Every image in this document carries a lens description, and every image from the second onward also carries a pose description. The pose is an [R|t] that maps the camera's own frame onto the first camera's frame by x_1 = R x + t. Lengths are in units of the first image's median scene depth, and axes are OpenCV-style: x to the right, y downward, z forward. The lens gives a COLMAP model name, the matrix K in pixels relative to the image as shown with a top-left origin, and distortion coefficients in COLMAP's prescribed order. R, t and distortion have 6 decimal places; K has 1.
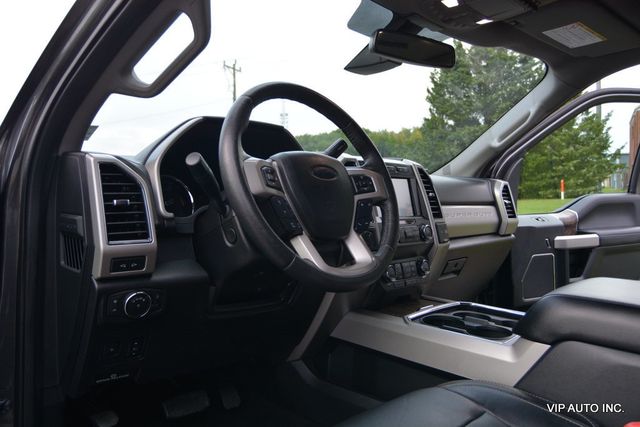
lens RADIAL K [[481.5, 0, 320.0], [0, 481.5, 179.2], [0, 0, 1]] dist [-0.057648, 0.003716]
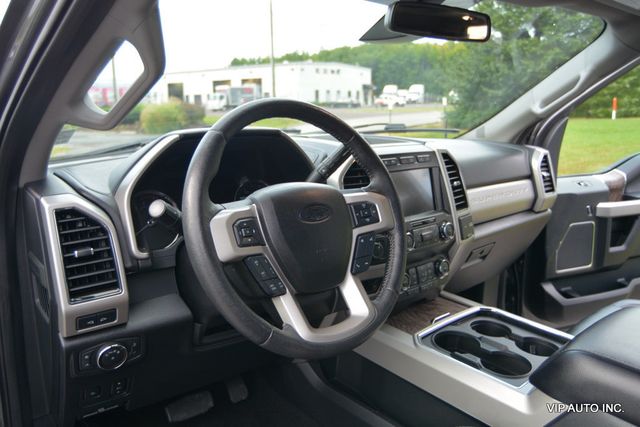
lens RADIAL K [[481.5, 0, 320.0], [0, 481.5, 179.2], [0, 0, 1]] dist [-0.057648, 0.003716]
pose [[0.996645, 0.010424, -0.081185, 0.057877], [0.004541, 0.983288, 0.181999, -0.152317], [0.081725, -0.181757, 0.979942, 0.120687]]
